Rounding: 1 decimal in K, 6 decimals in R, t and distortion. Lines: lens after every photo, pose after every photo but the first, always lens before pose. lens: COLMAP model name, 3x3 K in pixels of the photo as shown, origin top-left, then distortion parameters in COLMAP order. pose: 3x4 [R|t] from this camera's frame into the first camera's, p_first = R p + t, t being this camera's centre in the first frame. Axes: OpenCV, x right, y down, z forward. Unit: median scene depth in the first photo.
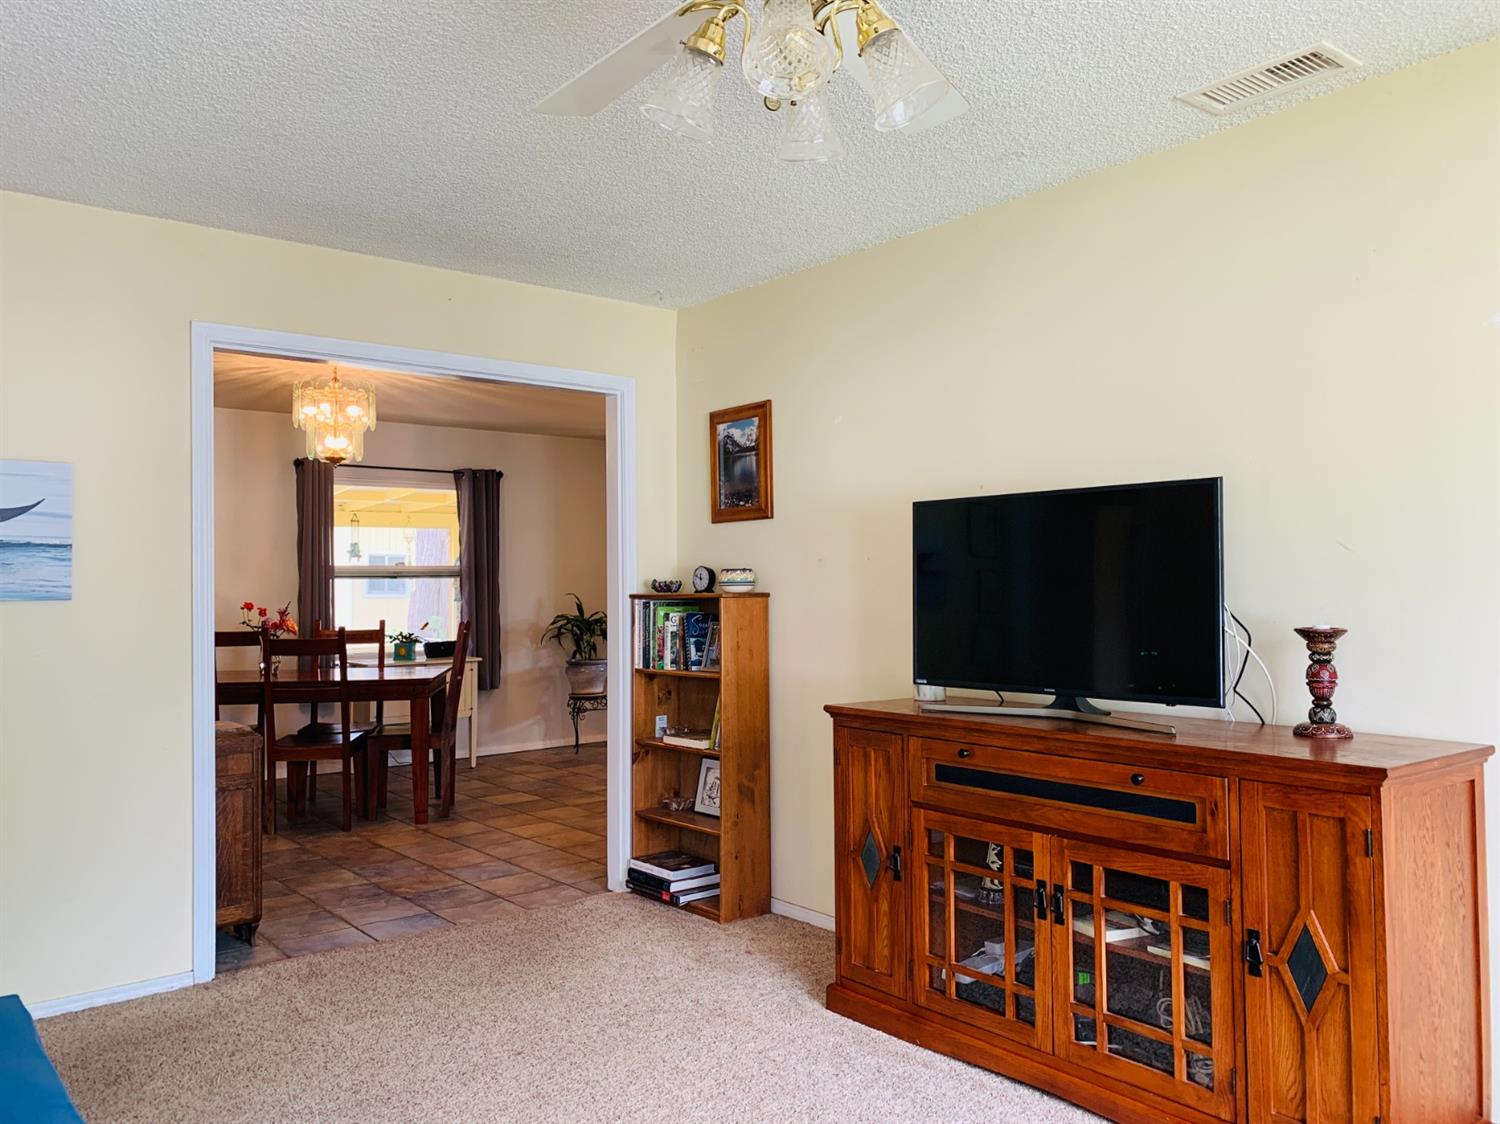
lens RADIAL K [[1187.7, 0, 757.4], [0, 1187.7, 549.0], [0, 0, 1]] dist [0.074072, -0.018732]
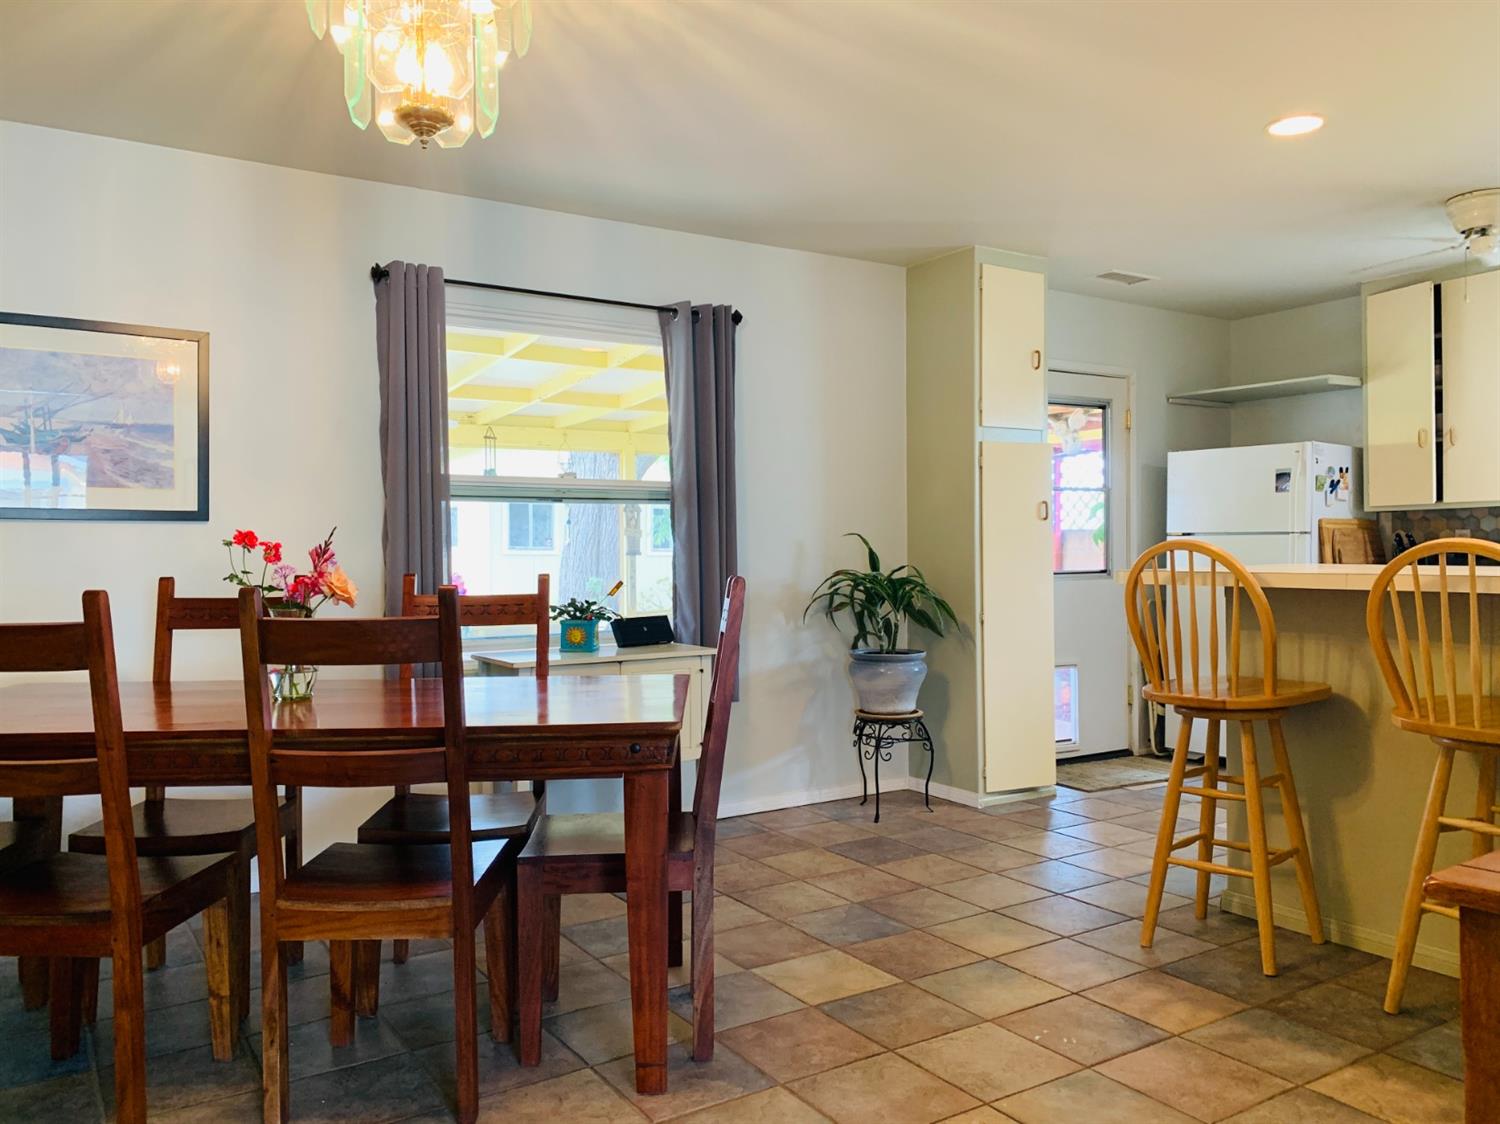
lens RADIAL K [[1187.7, 0, 754.1], [0, 1187.7, 559.4], [0, 0, 1]] dist [0.074072, -0.018732]
pose [[0.993684, 0.002024, -0.112198, -0.155459], [0.002074, 0.999335, 0.036392, 0.031942], [0.112197, -0.036395, 0.993019, 0.476039]]
